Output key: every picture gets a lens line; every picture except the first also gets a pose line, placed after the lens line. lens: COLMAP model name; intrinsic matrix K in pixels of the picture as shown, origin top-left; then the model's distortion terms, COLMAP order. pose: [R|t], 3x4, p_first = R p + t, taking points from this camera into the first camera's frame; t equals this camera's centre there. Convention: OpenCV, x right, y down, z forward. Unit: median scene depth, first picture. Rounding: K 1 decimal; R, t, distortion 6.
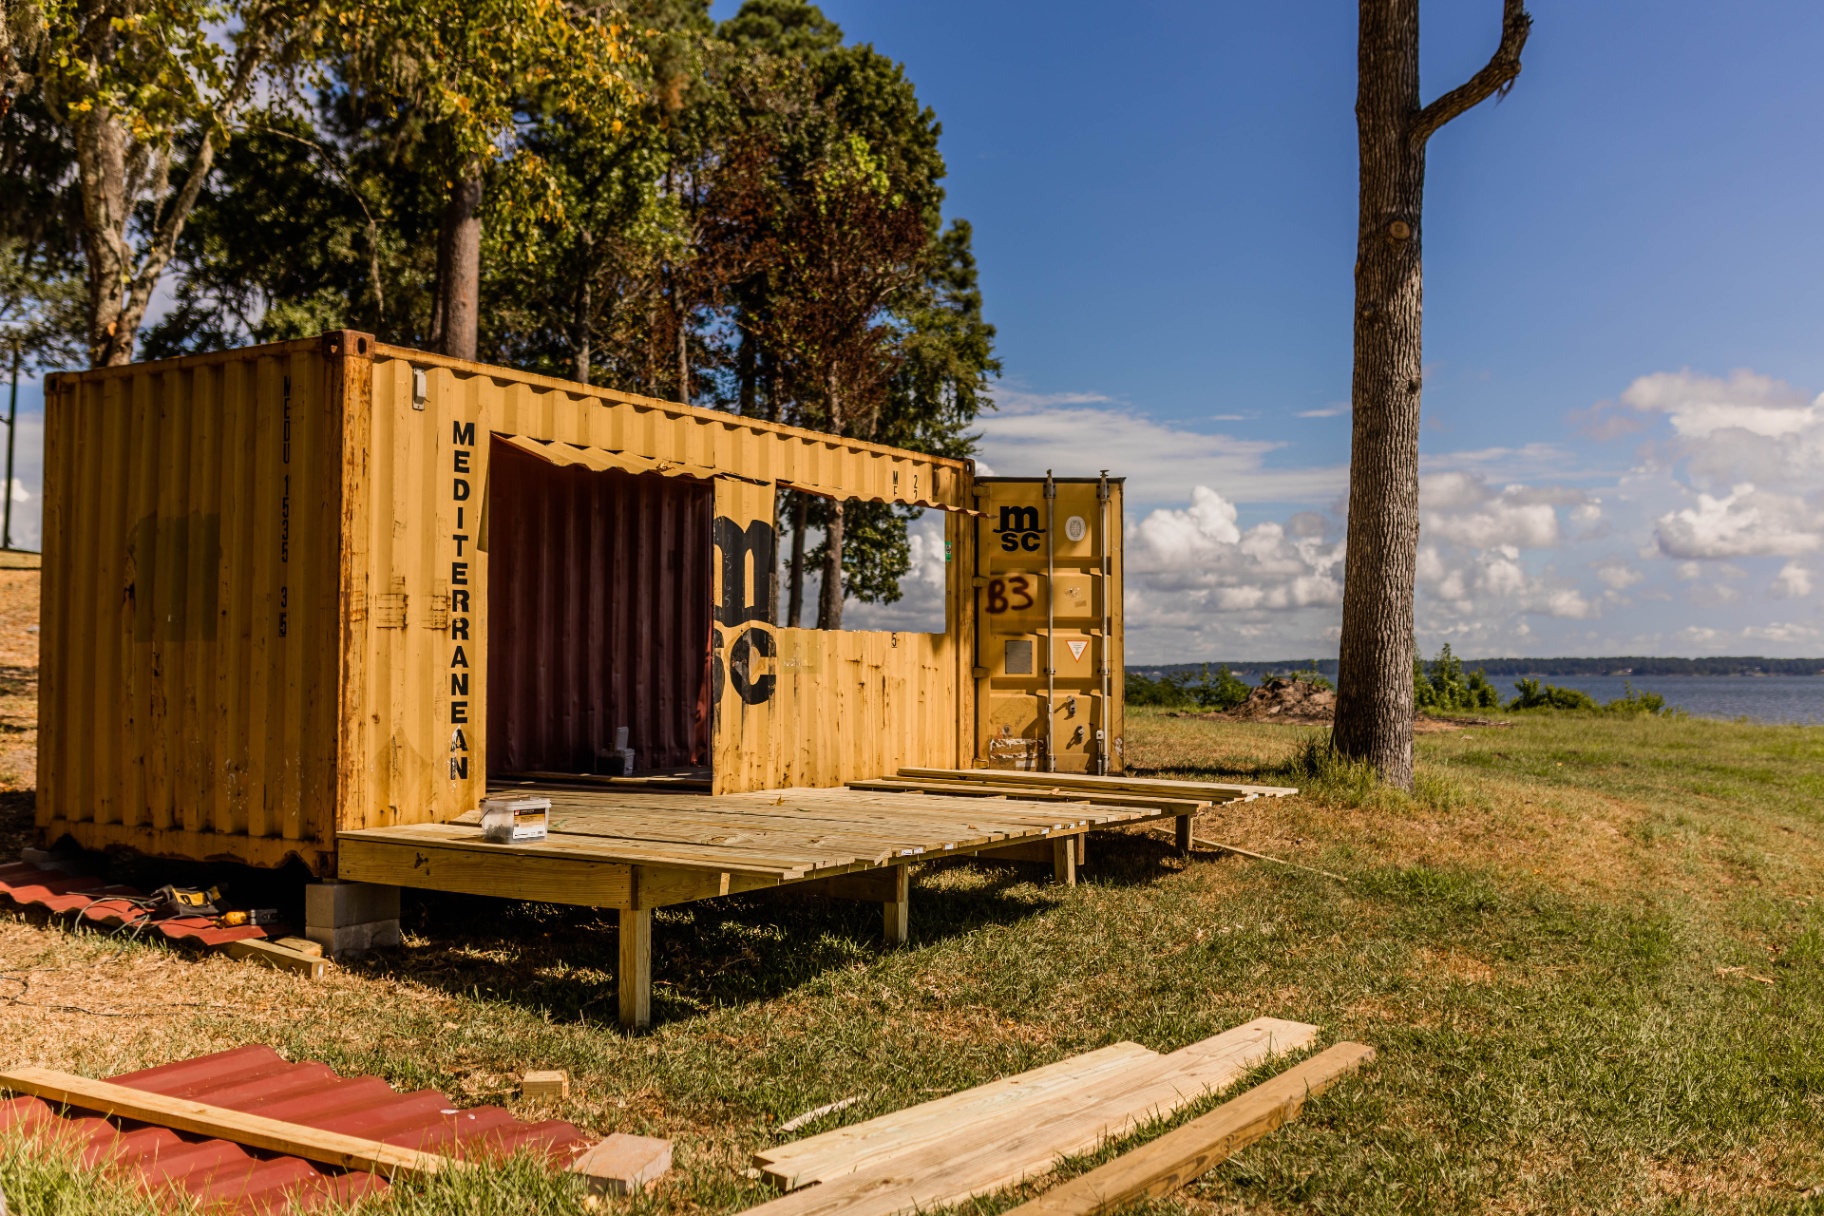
lens RADIAL K [[1743.3, 0, 909.3], [0, 1743.3, 604.0], [0, 0, 1]] dist [-0.021015, 0.000000]
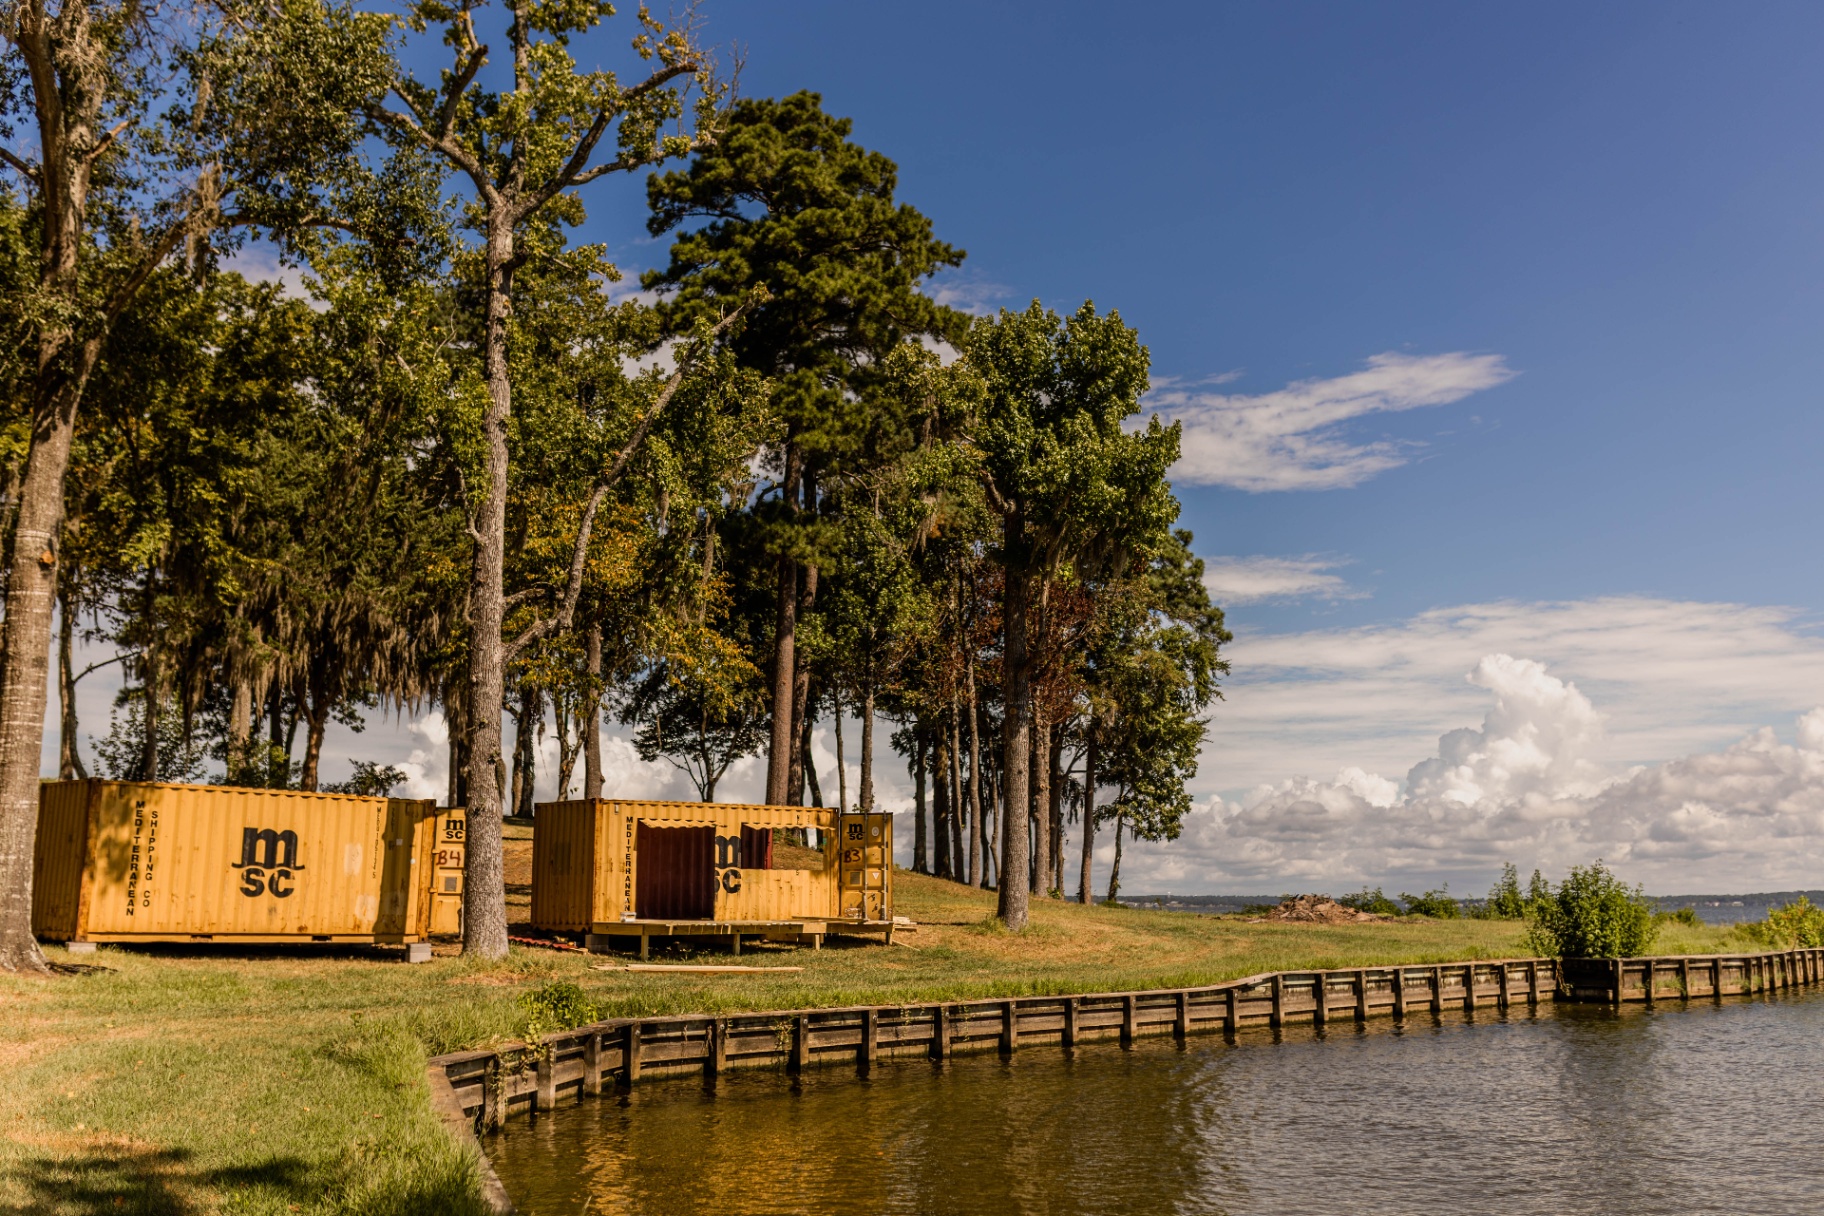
lens RADIAL K [[1743.3, 0, 912.6], [0, 1743.3, 610.6], [0, 0, 1]] dist [-0.021015, 0.000000]
pose [[0.955989, -0.050575, -0.289012, 1.217724], [0.013372, 0.991518, -0.129278, -0.041399], [0.293099, 0.119723, 0.948557, -2.079360]]
